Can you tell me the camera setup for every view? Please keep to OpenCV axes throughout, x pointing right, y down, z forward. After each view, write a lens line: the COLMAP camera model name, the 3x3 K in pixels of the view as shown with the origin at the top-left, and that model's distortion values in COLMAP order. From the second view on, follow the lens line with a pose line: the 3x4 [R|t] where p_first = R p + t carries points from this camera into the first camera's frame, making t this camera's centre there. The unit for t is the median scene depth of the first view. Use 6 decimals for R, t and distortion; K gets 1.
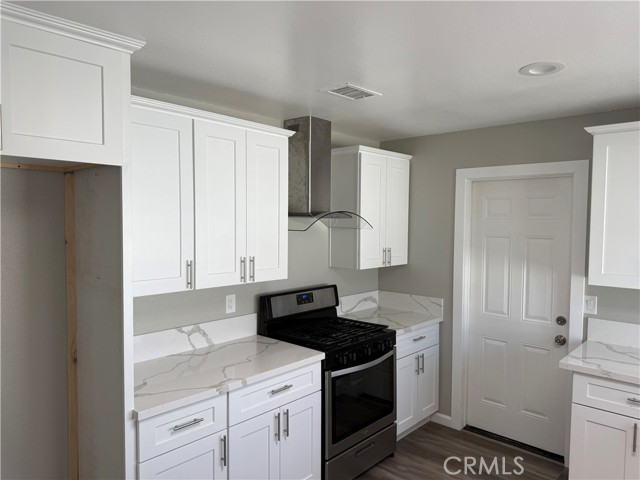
lens RADIAL K [[452.8, 0, 321.6], [0, 452.8, 243.9], [0, 0, 1]] dist [0.016560, -0.026020]
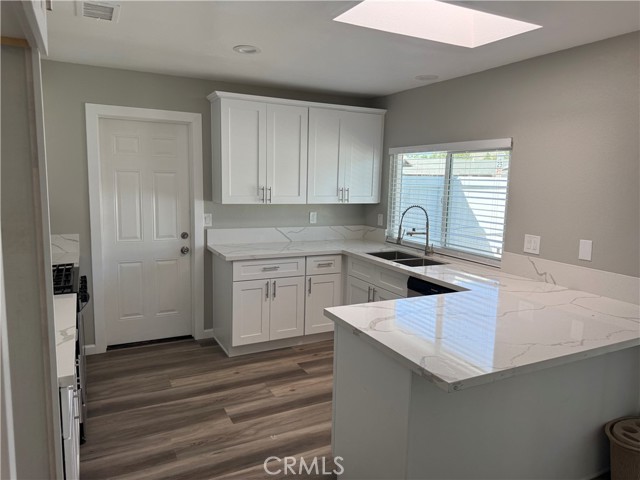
lens RADIAL K [[452.8, 0, 322.8], [0, 452.8, 239.0], [0, 0, 1]] dist [0.016560, -0.026020]
pose [[0.325684, -0.124806, 0.937205, -0.557618], [0.025367, 0.992046, 0.123294, 0.025778], [-0.945138, -0.016381, 0.326260, 0.182576]]
